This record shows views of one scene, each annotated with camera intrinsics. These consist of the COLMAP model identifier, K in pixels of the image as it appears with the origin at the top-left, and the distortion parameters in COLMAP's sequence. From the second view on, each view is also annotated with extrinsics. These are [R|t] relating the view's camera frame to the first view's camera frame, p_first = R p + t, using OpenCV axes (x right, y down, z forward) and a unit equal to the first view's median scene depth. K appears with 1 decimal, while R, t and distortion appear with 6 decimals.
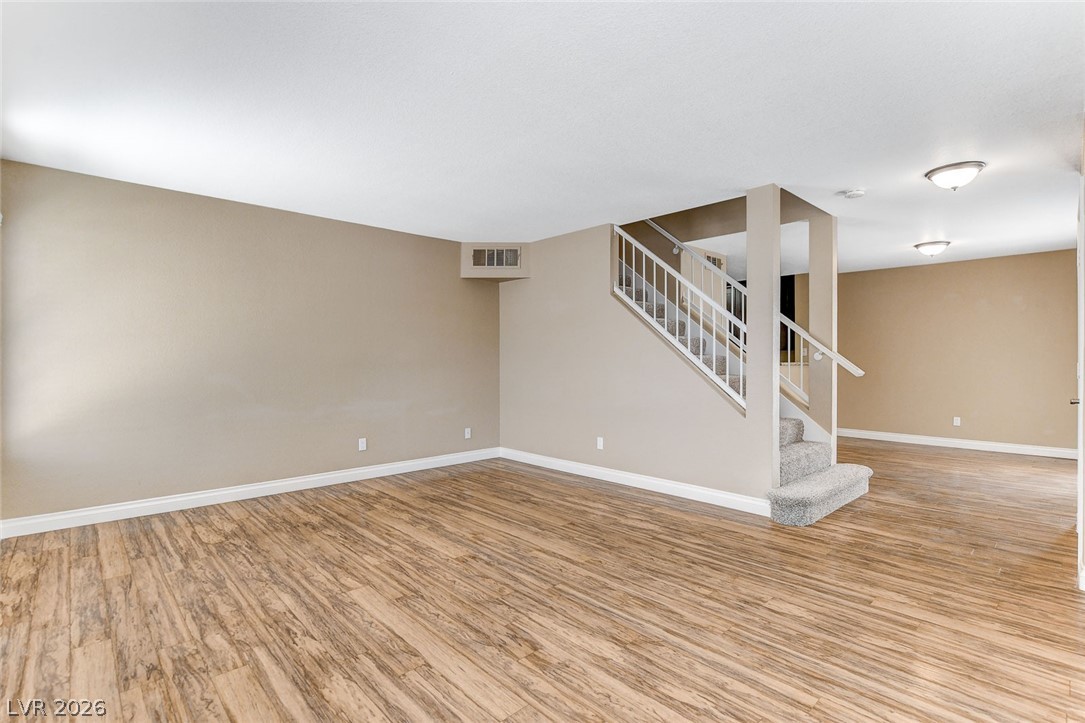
lens RADIAL K [[494.7, 0, 542.5], [0, 494.7, 361.5], [0, 0, 1]] dist [0.000300, -0.005373]
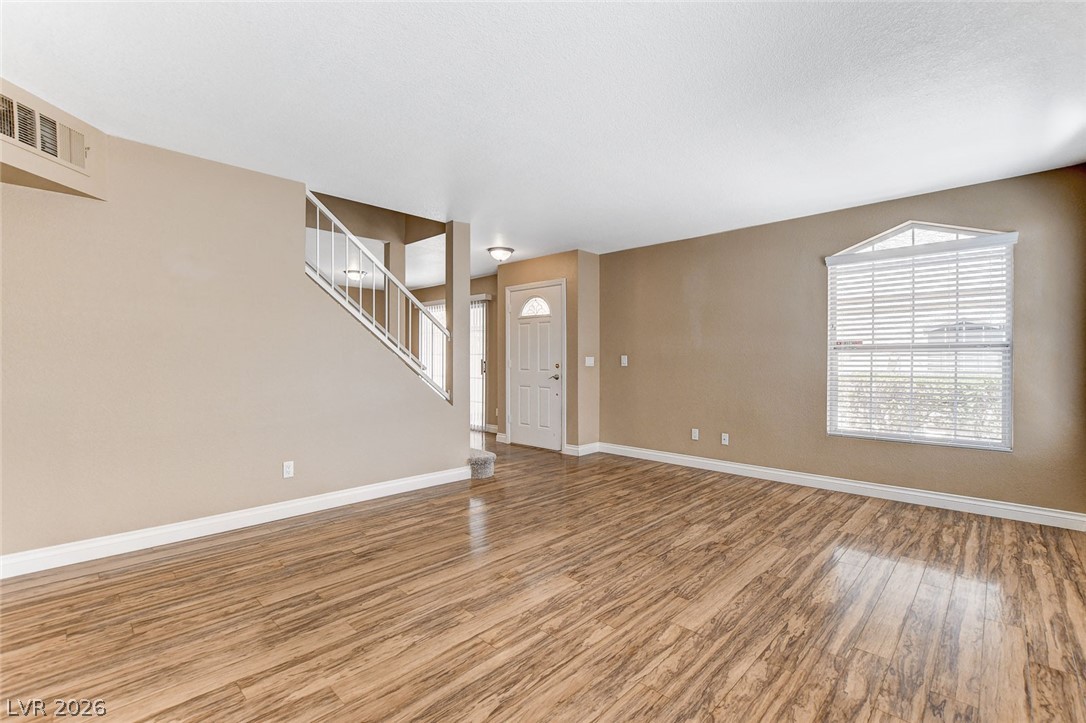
lens RADIAL K [[497.0, 0, 536.6], [0, 497.0, 359.2], [0, 0, 1]] dist [-0.014358, 0.000295]
pose [[-0.048353, 0.001357, 0.998829, -1.171453], [-0.000952, 0.999999, -0.001405, 0.014508], [-0.998830, -0.001019, -0.048351, 1.263347]]
